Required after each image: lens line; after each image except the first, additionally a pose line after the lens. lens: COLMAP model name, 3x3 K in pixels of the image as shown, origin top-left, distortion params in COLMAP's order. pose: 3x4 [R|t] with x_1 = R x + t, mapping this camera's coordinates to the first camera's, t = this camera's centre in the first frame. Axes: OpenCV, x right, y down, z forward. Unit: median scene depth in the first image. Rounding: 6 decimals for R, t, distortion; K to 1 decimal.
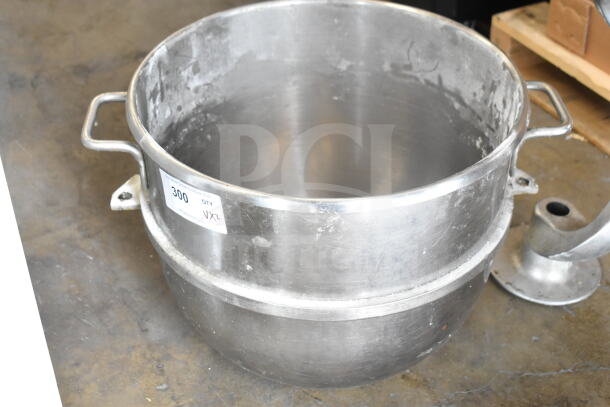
lens RADIAL K [[921.2, 0, 308.1], [0, 921.2, 202.6], [0, 0, 1]] dist [-0.002398, 0.000000]
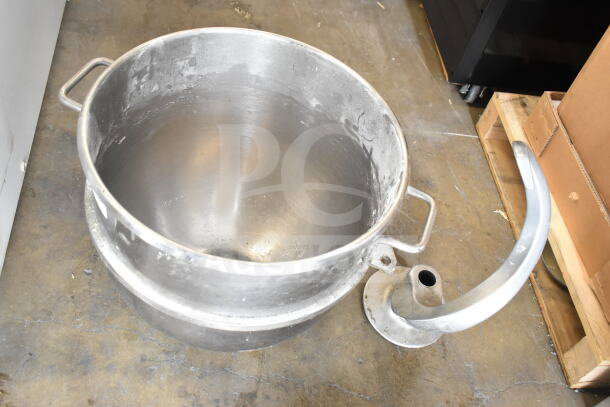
lens RADIAL K [[626.2, 0, 302.5], [0, 626.2, 202.9], [0, 0, 1]] dist [-0.004498, 0.000000]
pose [[0.896711, 0.428859, -0.109495, 0.183978], [-0.400098, 0.891173, 0.213853, -0.214465], [0.189292, -0.147956, 0.970710, 0.176912]]
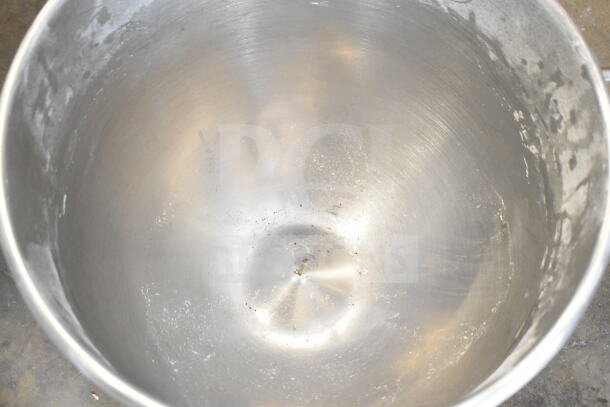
lens RADIAL K [[801.4, 0, 303.2], [0, 801.4, 202.5], [0, 0, 1]] dist [-0.002071, 0.000000]
pose [[0.999377, -0.014136, 0.032351, -0.001134], [-0.004526, 0.857478, 0.514500, -0.321746], [-0.035013, -0.514326, 0.856880, 0.438708]]
